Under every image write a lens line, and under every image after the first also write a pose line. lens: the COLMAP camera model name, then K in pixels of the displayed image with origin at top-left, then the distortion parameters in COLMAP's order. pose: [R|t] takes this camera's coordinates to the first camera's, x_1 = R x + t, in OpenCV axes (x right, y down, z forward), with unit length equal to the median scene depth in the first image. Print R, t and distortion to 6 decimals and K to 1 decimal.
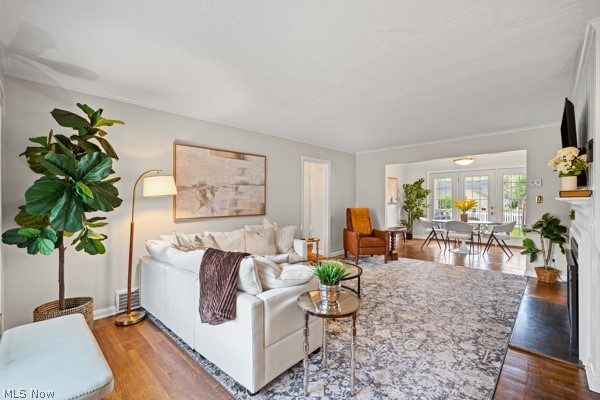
lens RADIAL K [[262.5, 0, 301.2], [0, 262.5, 199.2], [0, 0, 1]] dist [-0.000087, -0.000075]
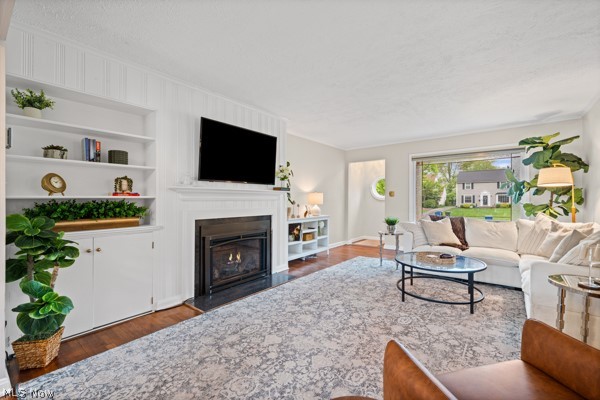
lens RADIAL K [[258.8, 0, 298.1], [0, 258.8, 202.8], [0, 0, 1]] dist [0.000769, -0.000067]
pose [[-0.996942, 0.008933, -0.077633, 0.496748], [0.008450, 0.999943, 0.006555, 0.032370], [0.077687, 0.005879, -0.996960, 1.431116]]
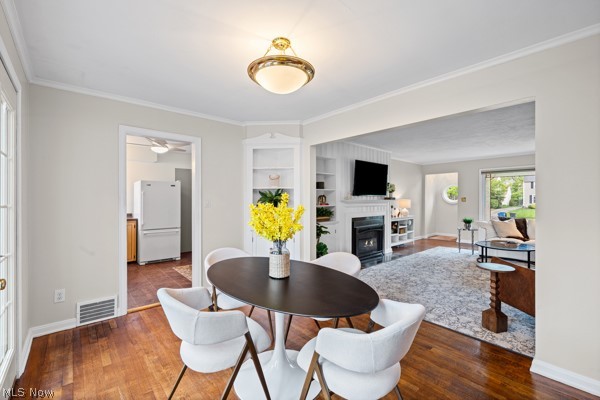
lens RADIAL K [[259.5, 0, 300.0], [0, 259.5, 200.0], [0, 0, 1]] dist [0.009983, 0.000026]
pose [[-0.996645, 0.007420, 0.081503, 0.866094], [0.007338, 0.999972, -0.001303, -0.005560], [-0.081510, -0.000700, -0.996672, 1.969184]]
